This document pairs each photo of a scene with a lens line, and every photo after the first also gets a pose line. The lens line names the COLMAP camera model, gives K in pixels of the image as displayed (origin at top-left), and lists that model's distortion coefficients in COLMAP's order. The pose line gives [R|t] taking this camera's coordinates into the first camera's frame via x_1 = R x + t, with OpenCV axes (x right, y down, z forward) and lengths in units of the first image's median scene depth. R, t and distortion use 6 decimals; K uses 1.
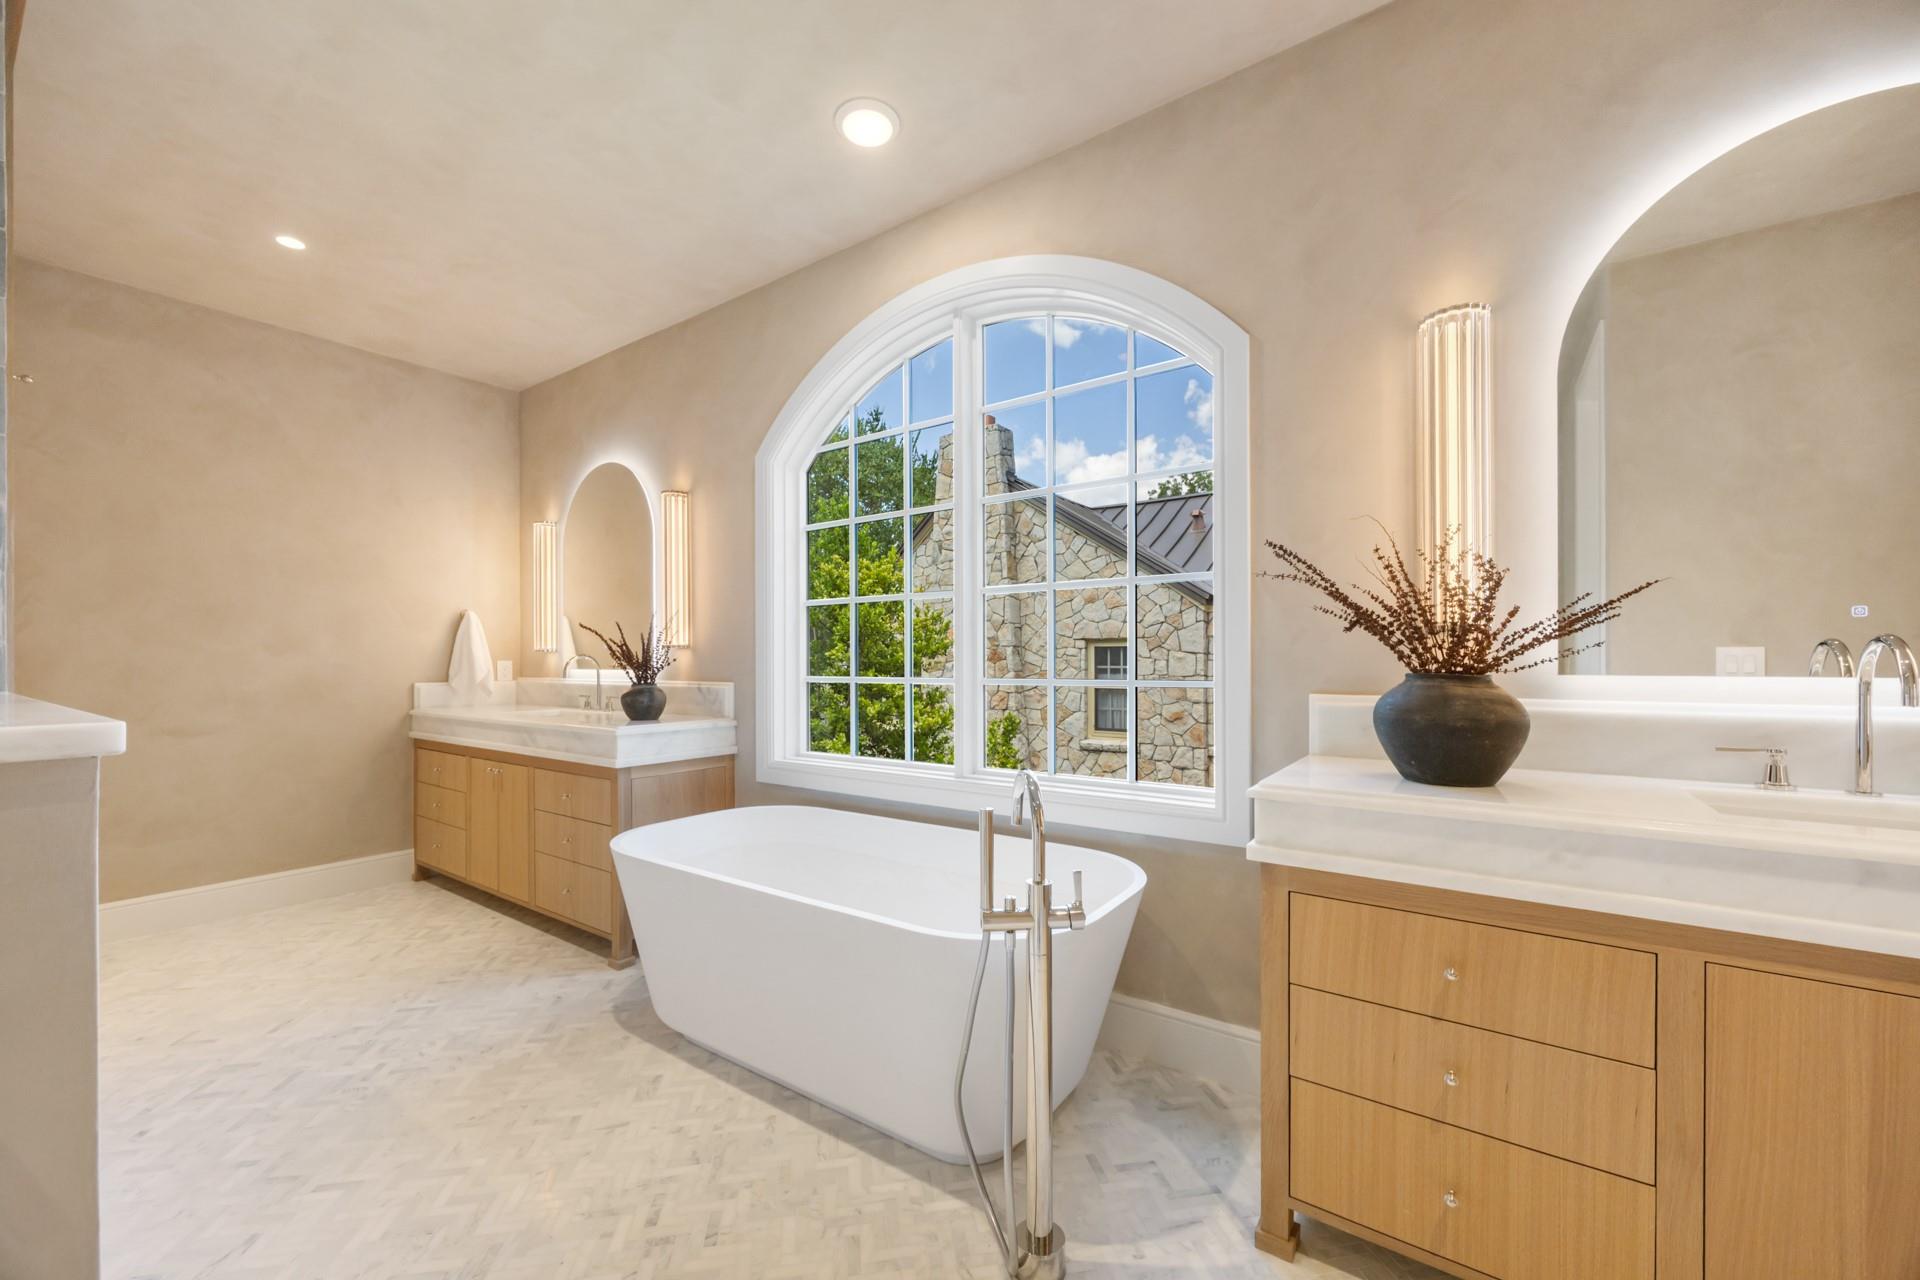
lens RADIAL K [[744.5, 0, 942.9], [0, 744.5, 662.5], [0, 0, 1]] dist [0.000609, 0.000038]
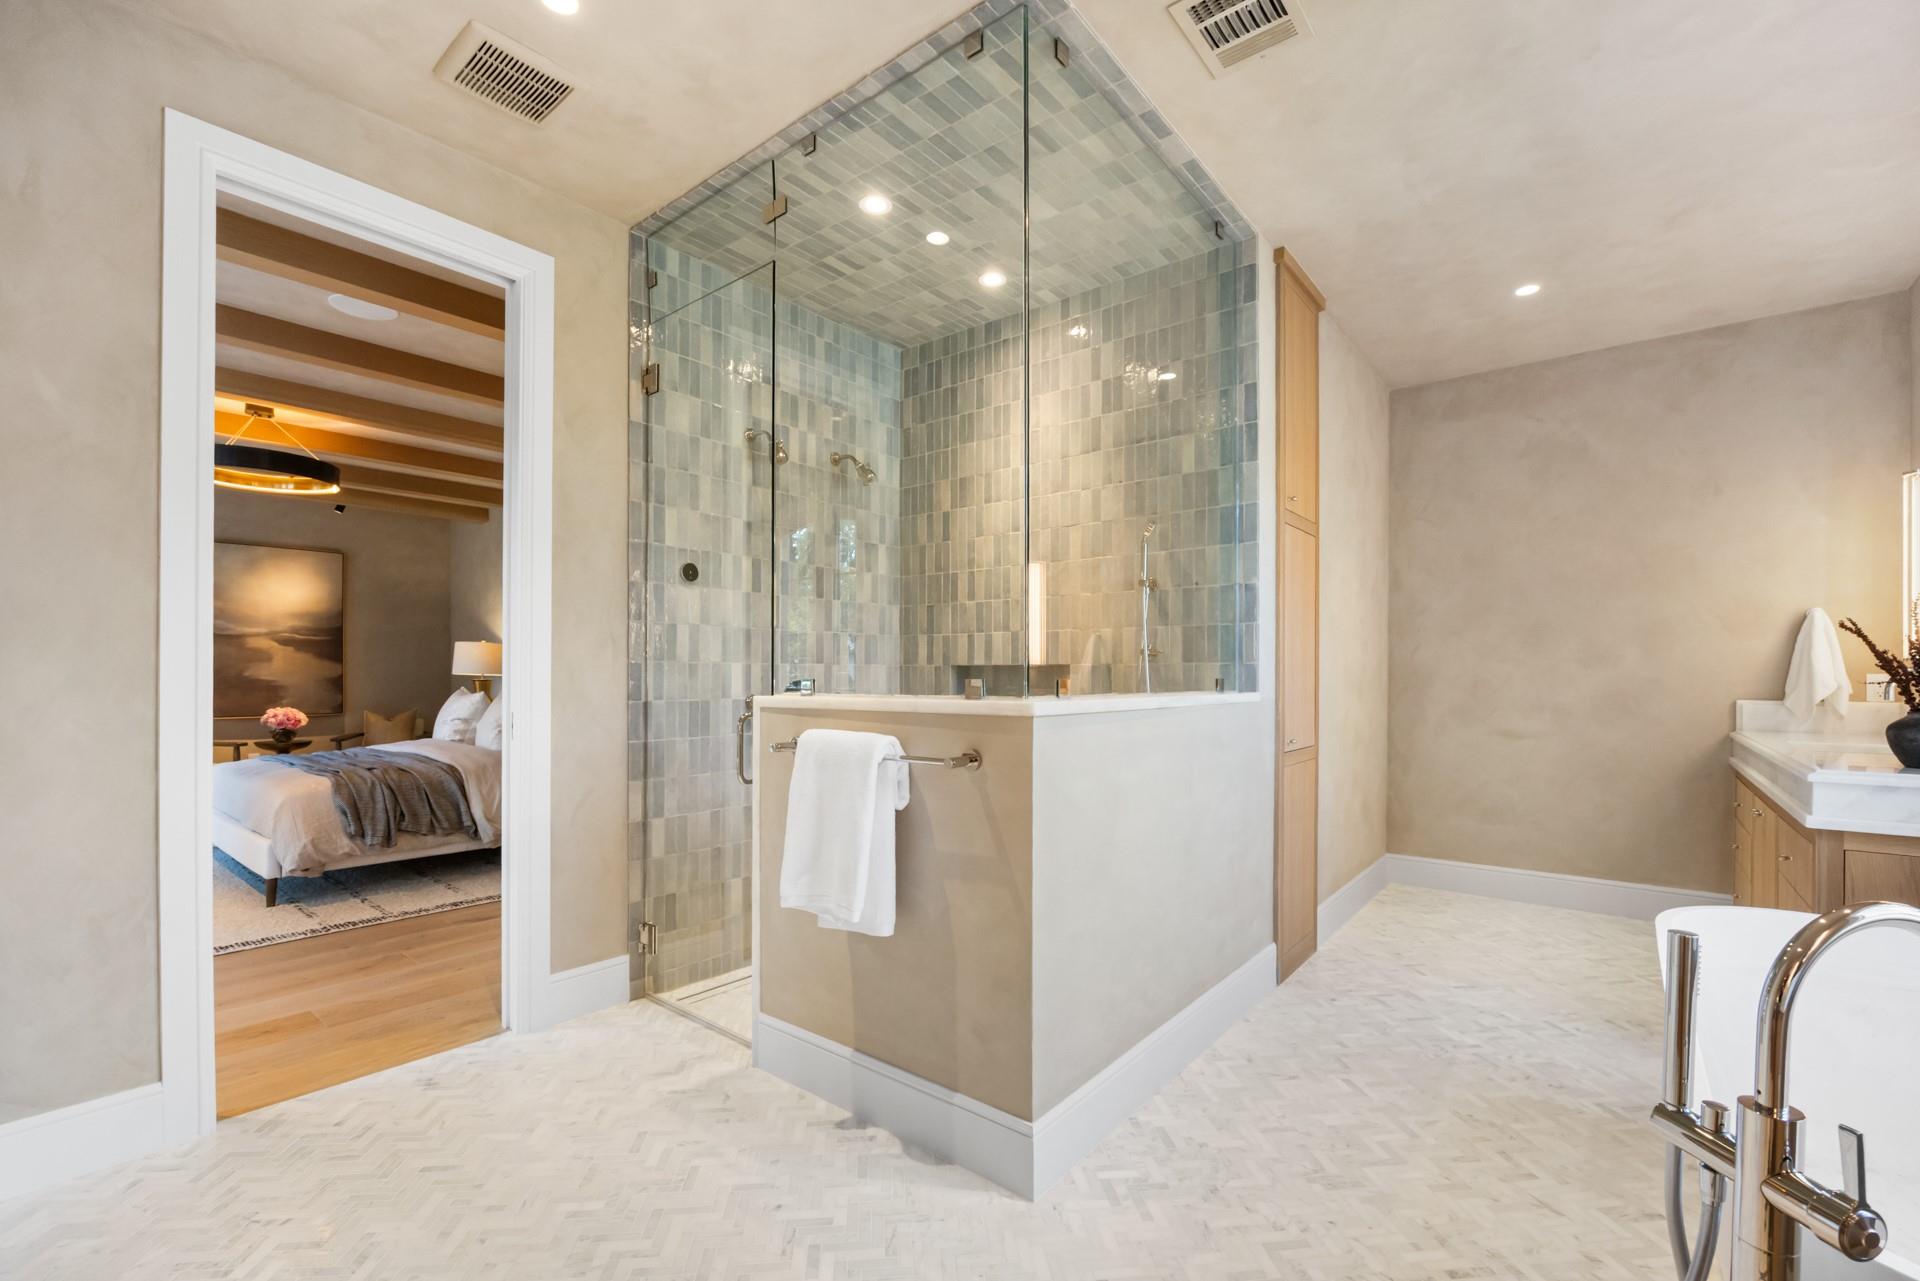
lens RADIAL K [[819.4, 0, 960.8], [0, 819.4, 677.0], [0, 0, 1]] dist [-0.014937, 0.001704]
pose [[-0.054622, 0.006018, -0.998489, 0.435420], [-0.005783, 0.999963, 0.006343, 0.000685], [0.998490, 0.006121, -0.054585, 0.291556]]
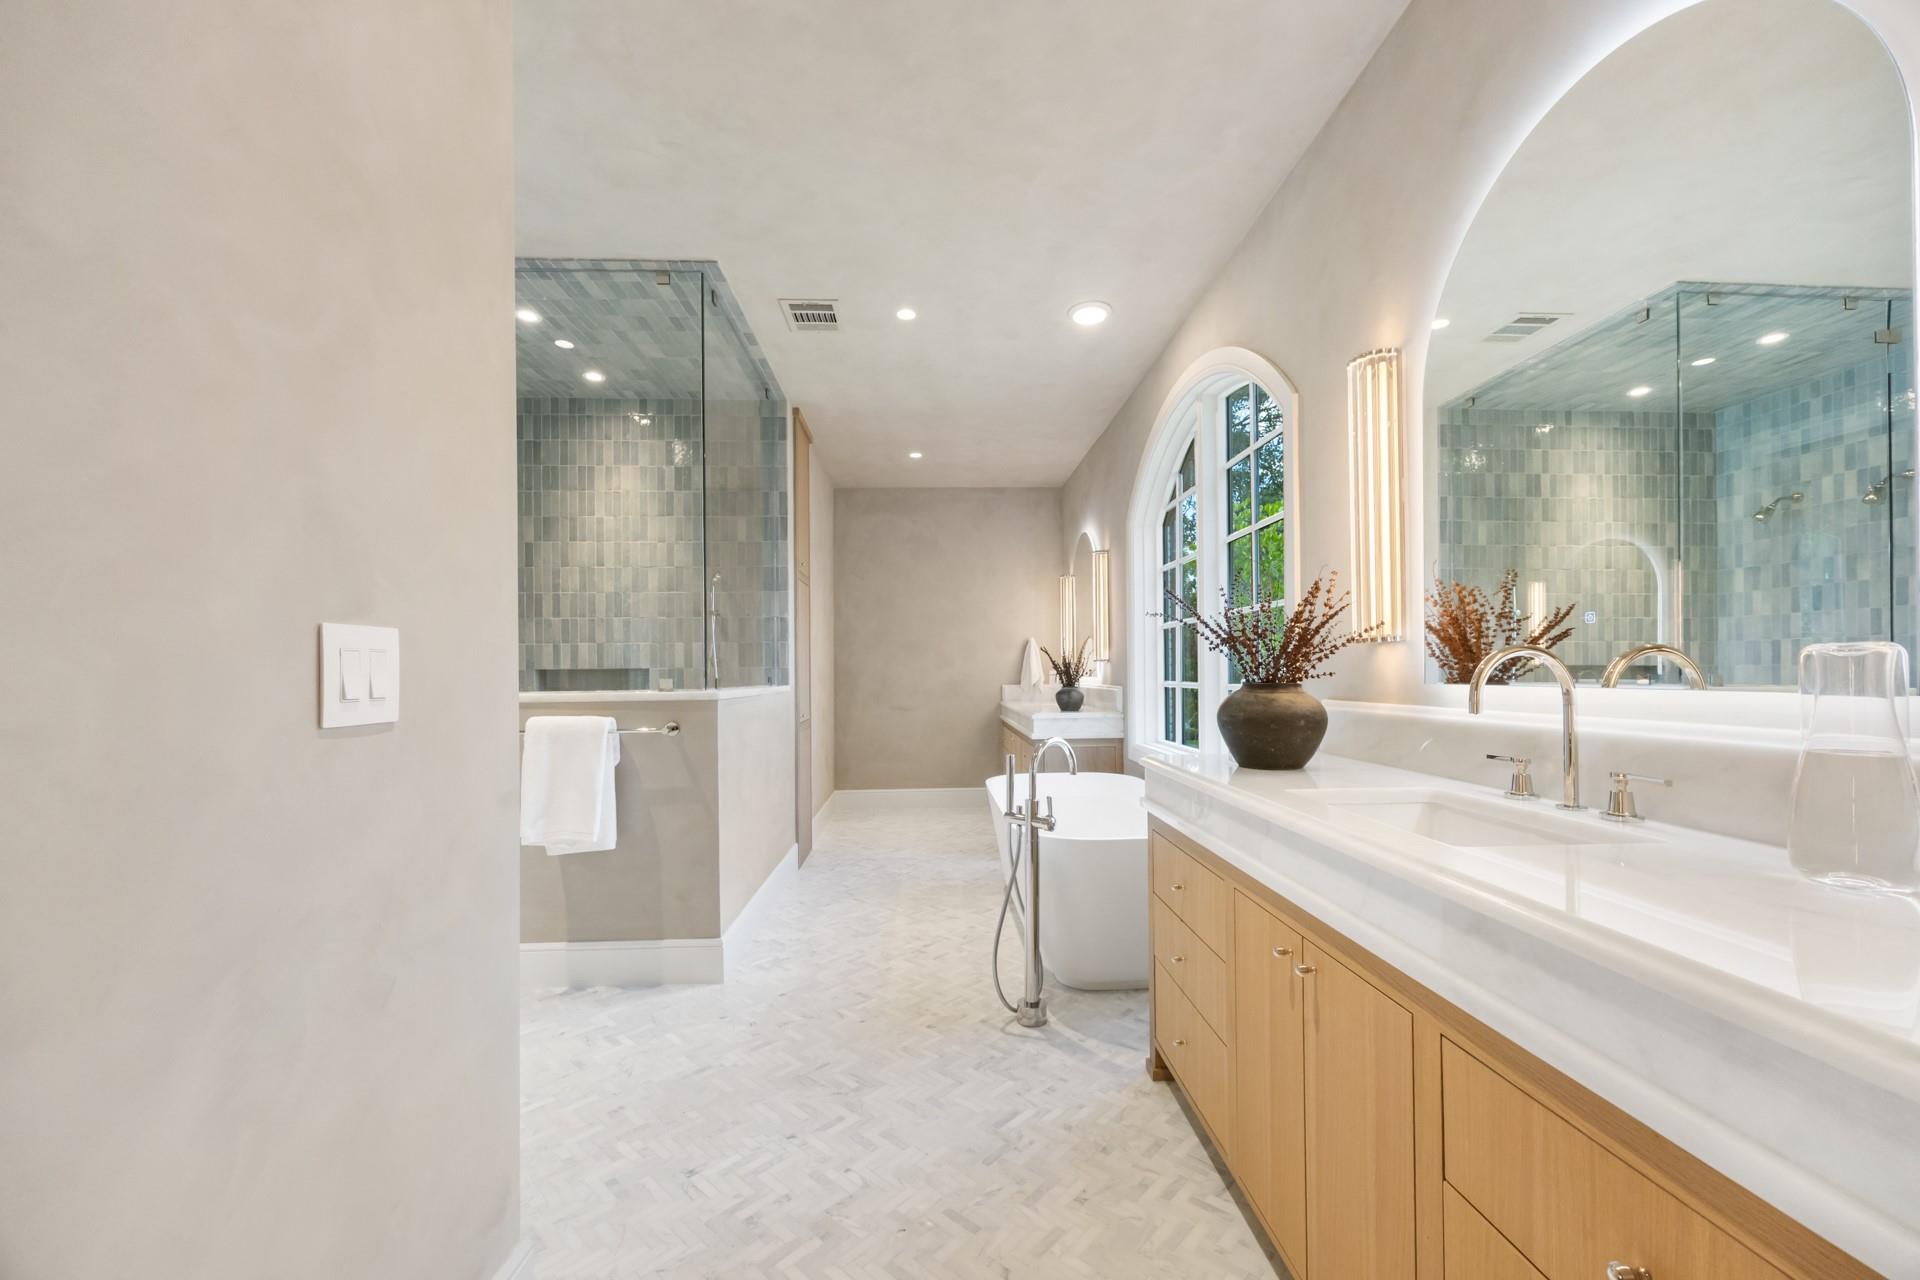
lens RADIAL K [[744.5, 0, 943.4], [0, 744.5, 679.9], [0, 0, 1]] dist [0.000609, 0.000038]
pose [[0.603710, 0.005172, -0.797187, 0.849263], [0.004750, 0.999938, 0.010085, -0.000431], [0.797190, -0.009875, 0.603648, -0.126800]]
